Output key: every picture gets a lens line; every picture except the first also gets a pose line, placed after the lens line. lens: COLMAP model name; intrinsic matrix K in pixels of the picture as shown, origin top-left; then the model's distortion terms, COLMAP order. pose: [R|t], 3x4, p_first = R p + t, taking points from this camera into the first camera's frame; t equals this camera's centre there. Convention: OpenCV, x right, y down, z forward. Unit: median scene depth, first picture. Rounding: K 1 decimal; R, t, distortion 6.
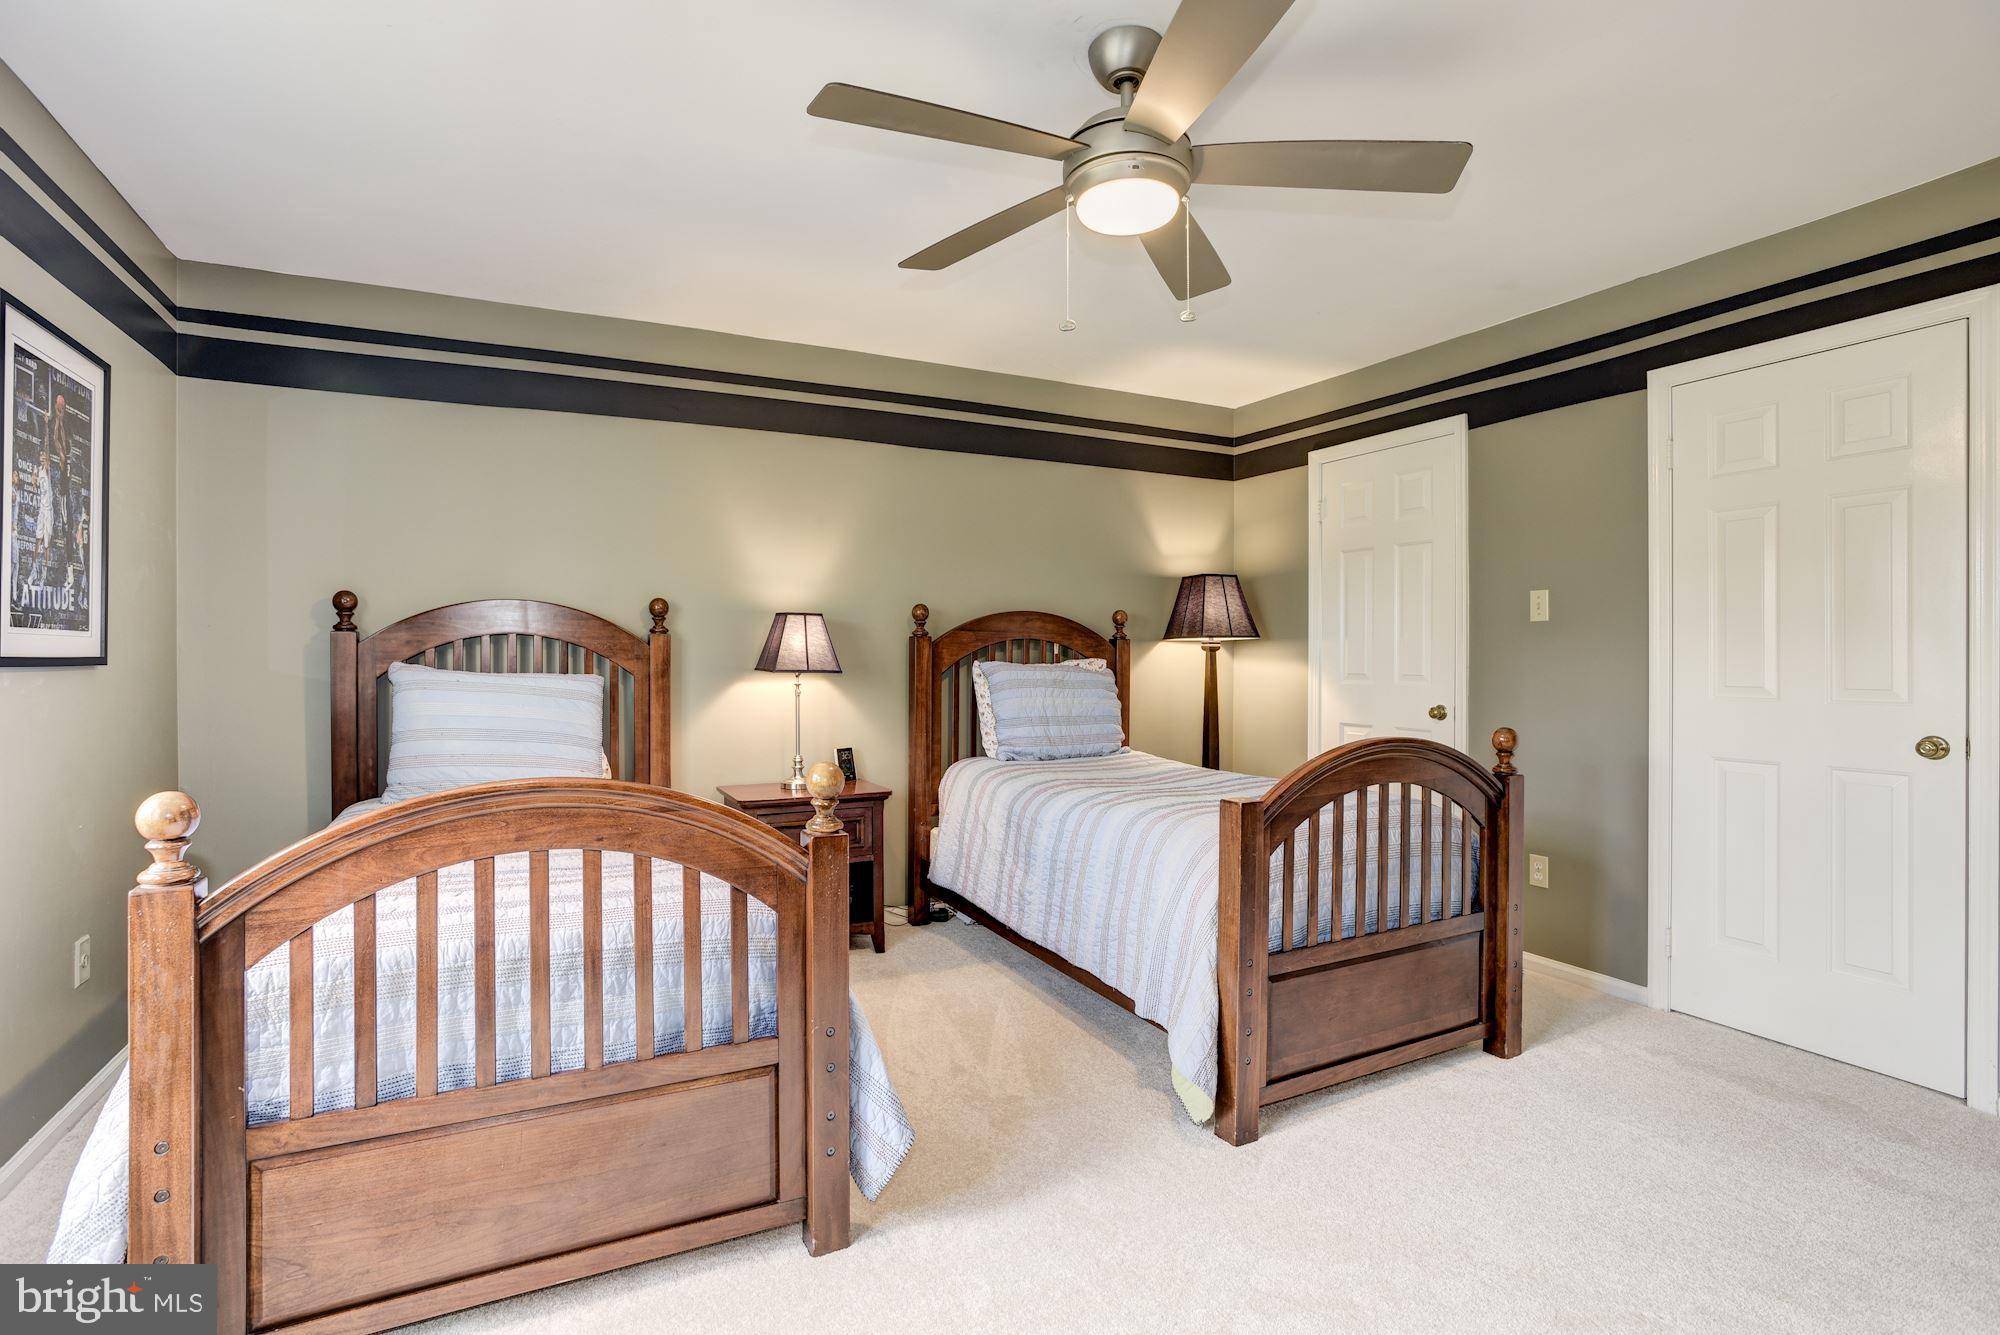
lens RADIAL K [[968.5, 0, 1006.3], [0, 968.5, 655.1], [0, 0, 1]] dist [-0.021586, -0.000324]
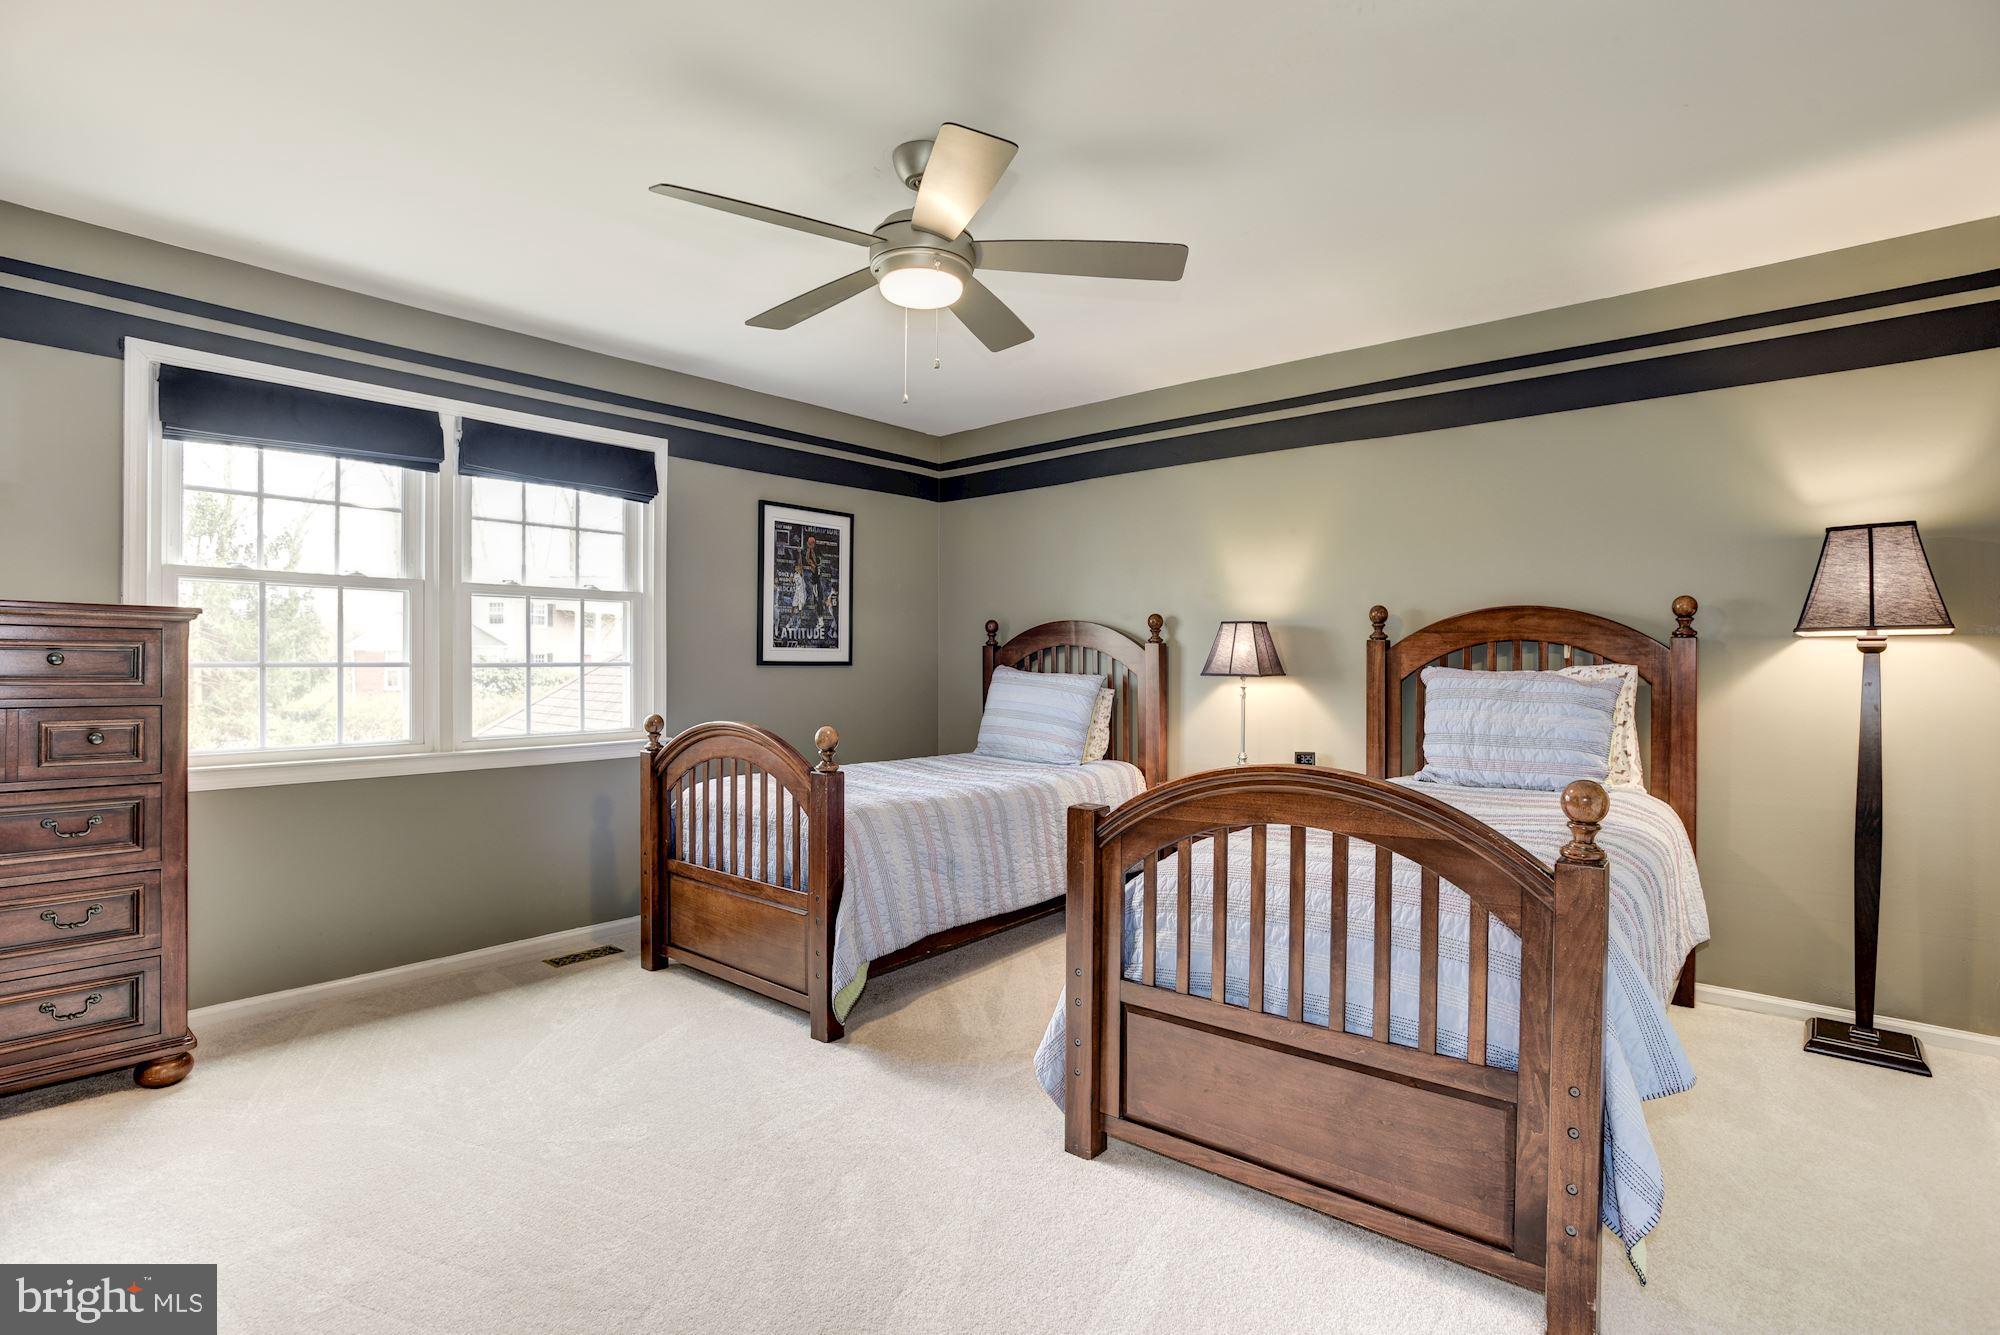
lens RADIAL K [[927.3, 0, 989.1], [0, 927.3, 674.3], [0, 0, 1]] dist [0.013744, -0.000878]
pose [[0.399723, 0.012697, -0.916548, 0.968709], [-0.000443, 0.999907, 0.013658, 0.002935], [0.916636, -0.005053, 0.399691, 0.485037]]
